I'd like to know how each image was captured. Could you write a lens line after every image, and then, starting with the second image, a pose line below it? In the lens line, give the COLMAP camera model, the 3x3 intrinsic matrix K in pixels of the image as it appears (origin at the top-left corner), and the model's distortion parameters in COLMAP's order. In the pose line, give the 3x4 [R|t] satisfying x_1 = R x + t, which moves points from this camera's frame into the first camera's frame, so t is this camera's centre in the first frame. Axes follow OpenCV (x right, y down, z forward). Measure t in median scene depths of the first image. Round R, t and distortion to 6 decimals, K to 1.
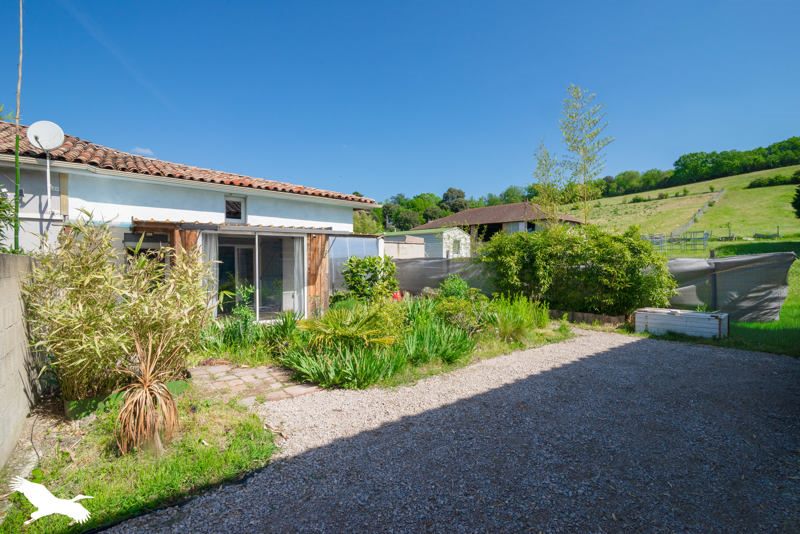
lens RADIAL K [[388.5, 0, 404.1], [0, 388.5, 268.6], [0, 0, 1]] dist [-0.000310, 0.000136]
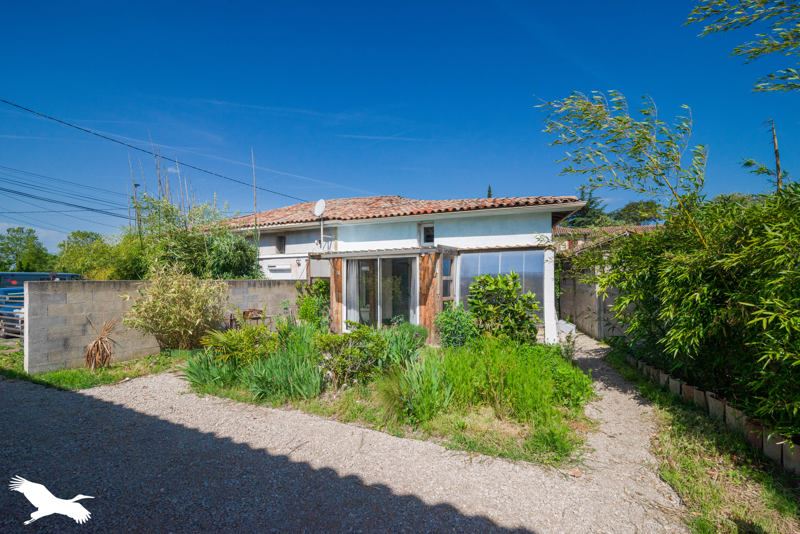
lens RADIAL K [[388.5, 0, 404.1], [0, 388.5, 268.6], [0, 0, 1]] dist [-0.000310, 0.000136]
pose [[0.363232, -0.023786, -0.931395, 0.669290], [-0.013392, 0.999437, -0.030747, -0.019519], [0.931602, 0.023641, 0.362709, 0.600262]]
